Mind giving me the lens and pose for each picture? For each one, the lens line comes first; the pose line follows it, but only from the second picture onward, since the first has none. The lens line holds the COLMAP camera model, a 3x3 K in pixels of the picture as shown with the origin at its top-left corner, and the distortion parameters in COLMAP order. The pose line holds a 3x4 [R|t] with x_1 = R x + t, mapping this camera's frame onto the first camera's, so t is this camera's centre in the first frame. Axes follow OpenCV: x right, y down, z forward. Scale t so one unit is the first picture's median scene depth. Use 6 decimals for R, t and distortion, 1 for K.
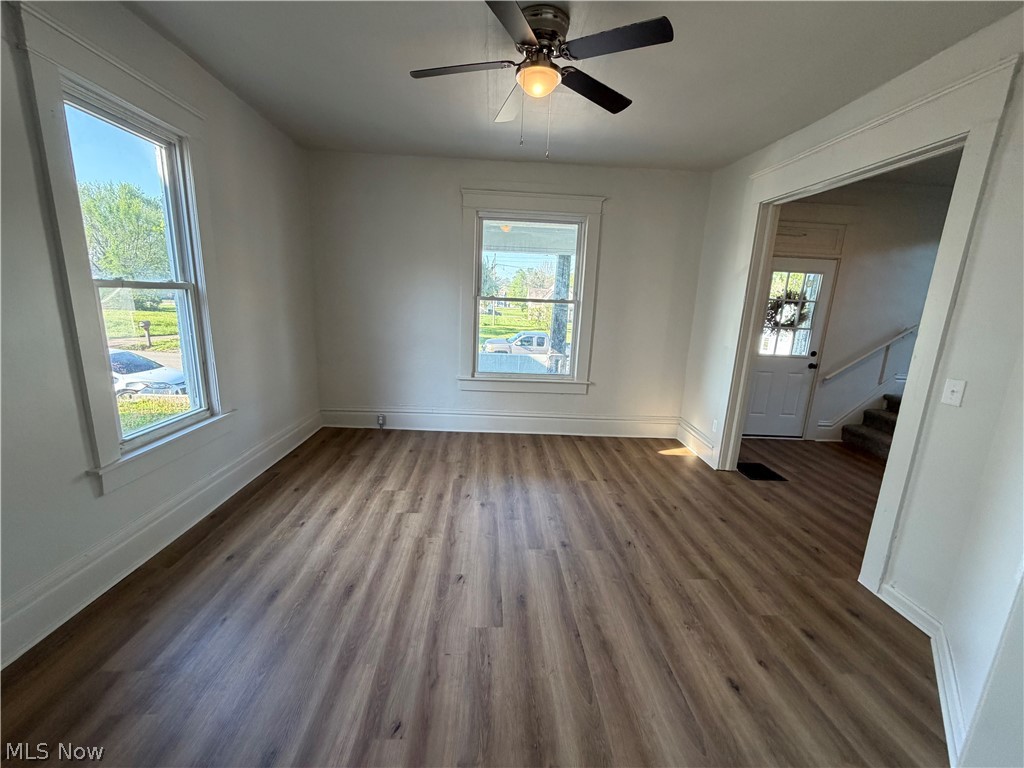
lens RADIAL K [[409.1, 0, 508.6], [0, 409.1, 382.5], [0, 0, 1]] dist [-0.000597, 0.000213]
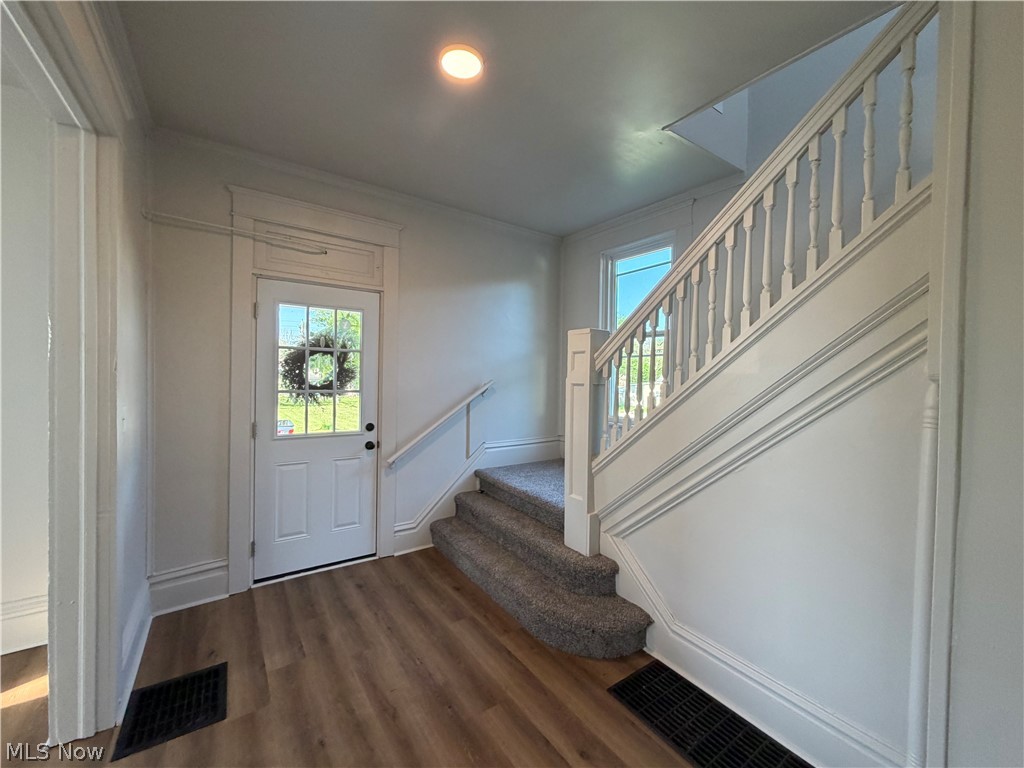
lens RADIAL K [[409.1, 0, 508.6], [0, 409.1, 382.5], [0, 0, 1]] dist [-0.000597, 0.000213]
pose [[0.840518, -0.036871, 0.540528, 0.656134], [0.128037, 0.982939, -0.132048, -0.027713], [-0.526437, 0.180197, 0.830899, 0.349662]]
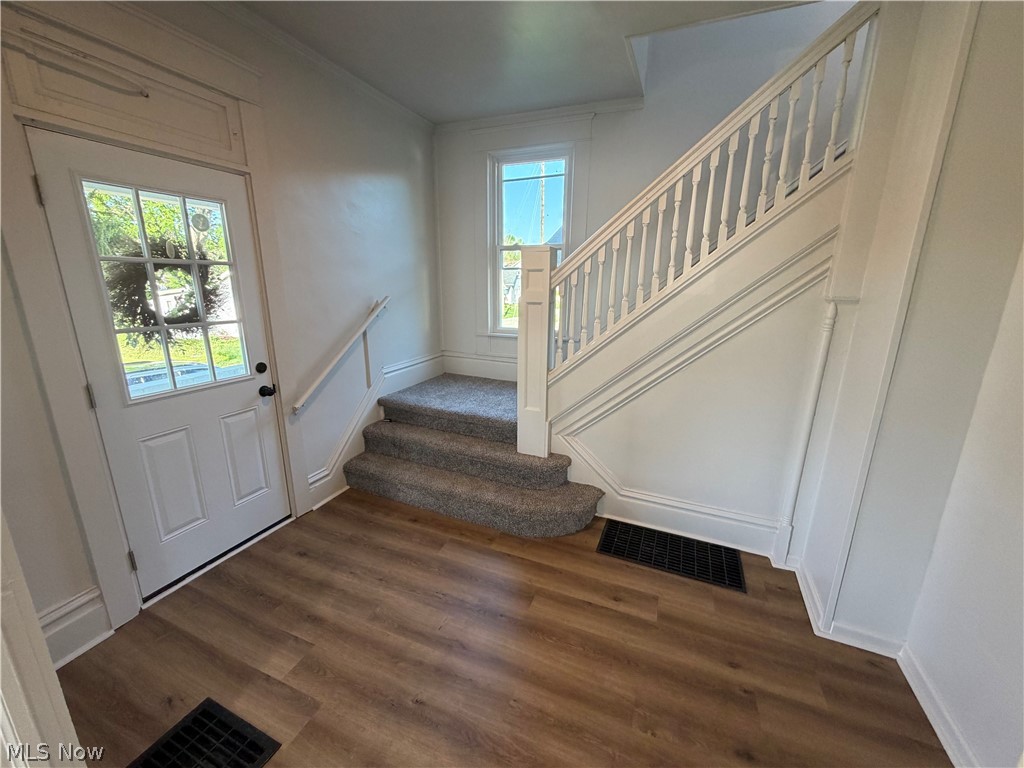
lens RADIAL K [[410.5, 0, 511.4], [0, 410.5, 382.3], [0, 0, 1]] dist [-0.000335, -0.000142]
pose [[0.422212, -0.259239, 0.868638, 0.487556], [0.194438, 0.961832, 0.192543, -0.102883], [-0.885399, 0.087603, 0.456503, 0.559287]]
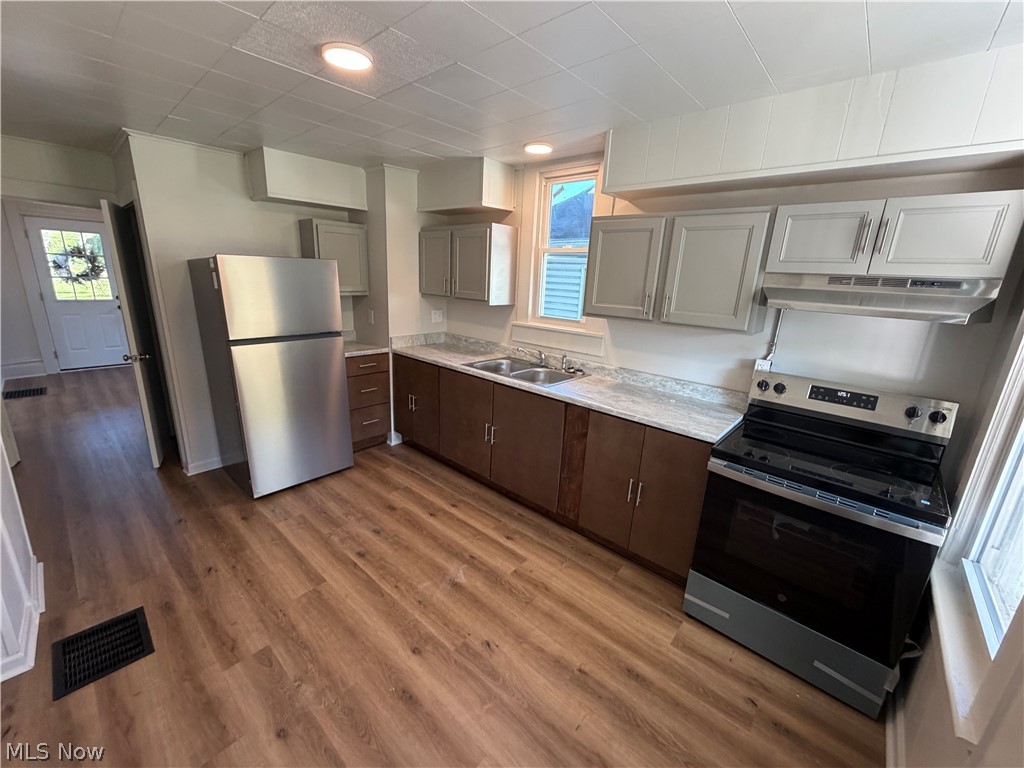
lens RADIAL K [[409.1, 0, 508.6], [0, 409.1, 382.5], [0, 0, 1]] dist [-0.000597, 0.000213]
pose [[0.684454, -0.208477, 0.698613, 0.716286], [0.141814, 0.978011, 0.152913, 0.190752], [-0.715130, -0.005589, 0.698969, -0.879528]]
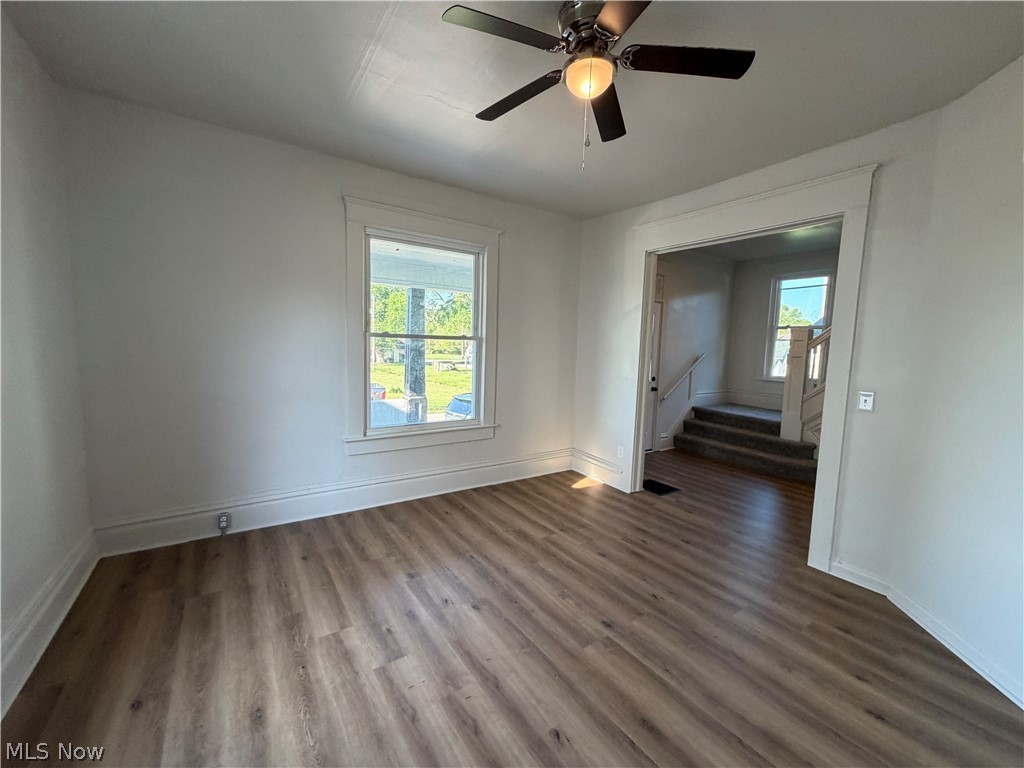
lens RADIAL K [[409.1, 0, 508.6], [0, 409.1, 382.5], [0, 0, 1]] dist [-0.000597, 0.000213]
pose [[0.851324, -0.065354, 0.520554, -0.279714], [0.112257, 0.991923, -0.059053, -0.041577], [-0.512490, 0.108709, 0.851784, 0.219910]]
